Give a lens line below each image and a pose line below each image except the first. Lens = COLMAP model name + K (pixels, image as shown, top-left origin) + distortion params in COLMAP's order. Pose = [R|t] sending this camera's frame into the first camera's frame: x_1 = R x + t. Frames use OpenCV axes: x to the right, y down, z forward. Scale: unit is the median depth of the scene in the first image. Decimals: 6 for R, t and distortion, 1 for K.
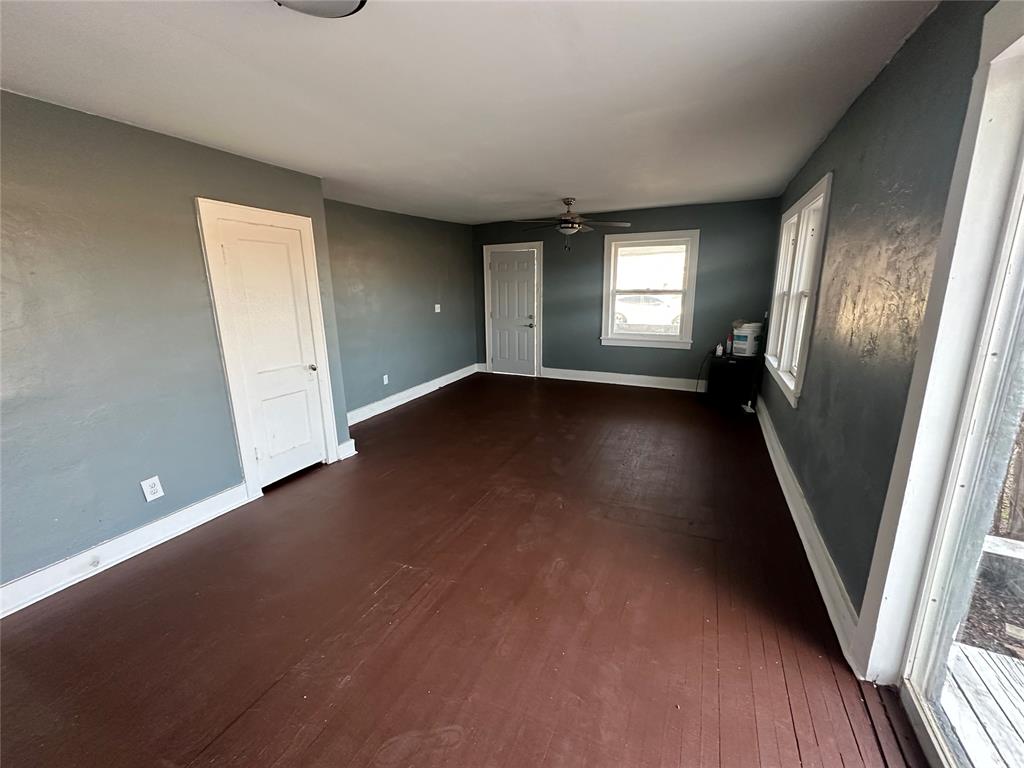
lens RADIAL K [[405.0, 0, 507.2], [0, 405.0, 379.6], [0, 0, 1]] dist [0.002142, -0.000126]
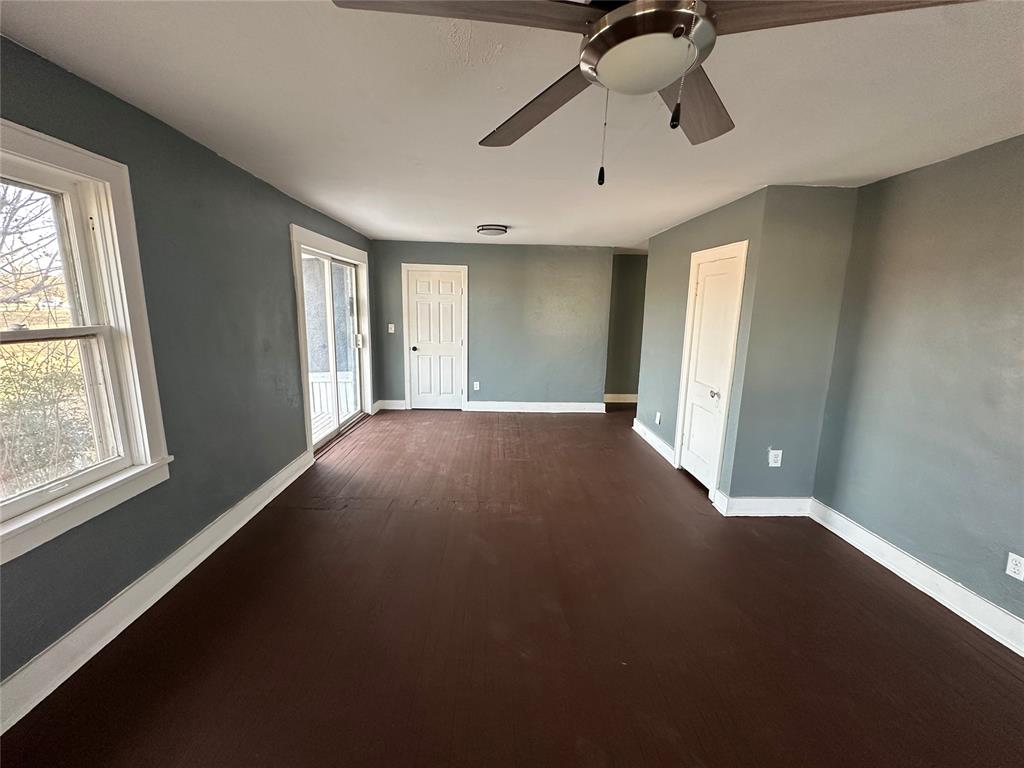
lens RADIAL K [[405.0, 0, 511.6], [0, 405.0, 380.3], [0, 0, 1]] dist [0.002142, -0.000126]
pose [[-0.881594, 0.086815, -0.463957, 0.231007], [-0.108078, 0.919698, 0.377458, -0.211354], [0.459469, 0.382908, -0.801417, 0.865226]]
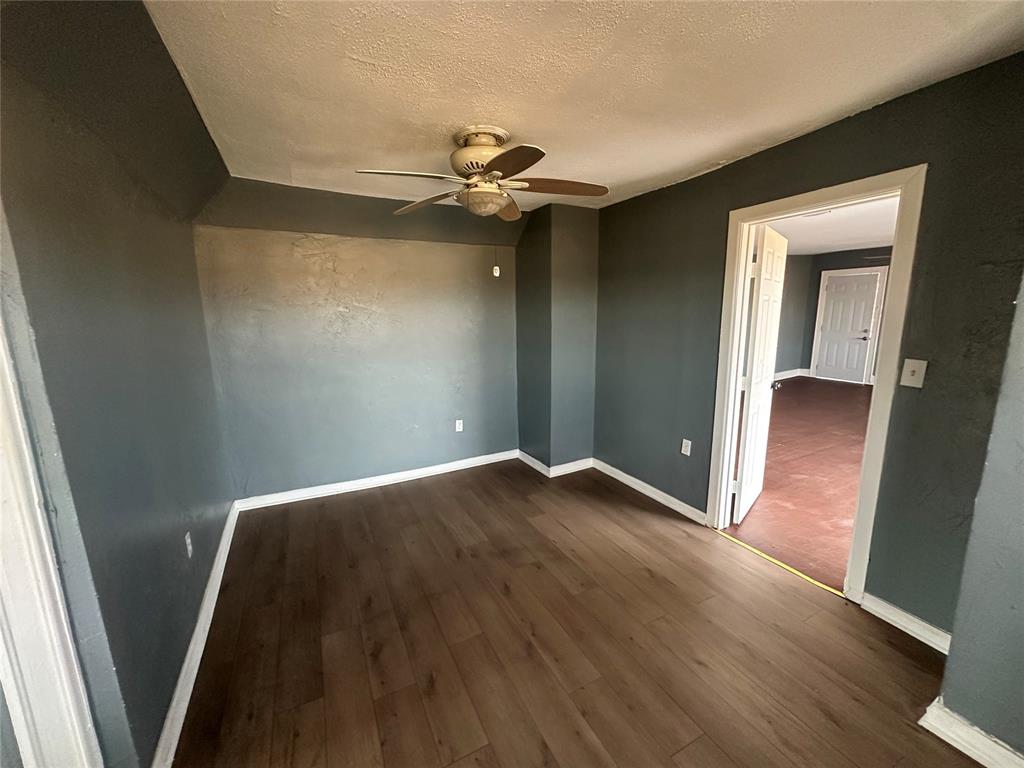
lens RADIAL K [[405.0, 0, 509.7], [0, 405.0, 381.7], [0, 0, 1]] dist [0.002142, -0.000126]
pose [[0.806408, 0.108286, -0.581360, -0.072813], [-0.132978, 0.991119, 0.000155, 0.123464], [0.576214, 0.077183, 0.813646, -0.512771]]
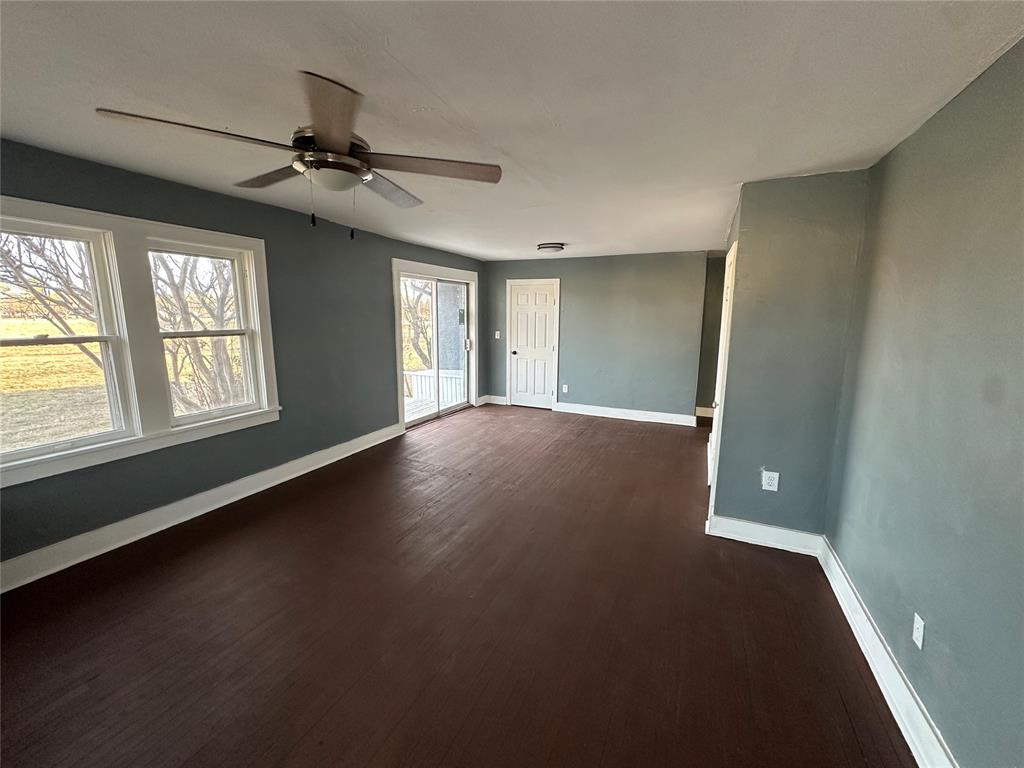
lens RADIAL K [[405.0, 0, 514.4], [0, 405.0, 379.5], [0, 0, 1]] dist [0.002142, -0.000126]
pose [[-0.999531, 0.018339, -0.024533, 0.004403], [0.007711, 0.925806, 0.377920, -0.243589], [0.029644, 0.377553, -0.925513, 1.016104]]
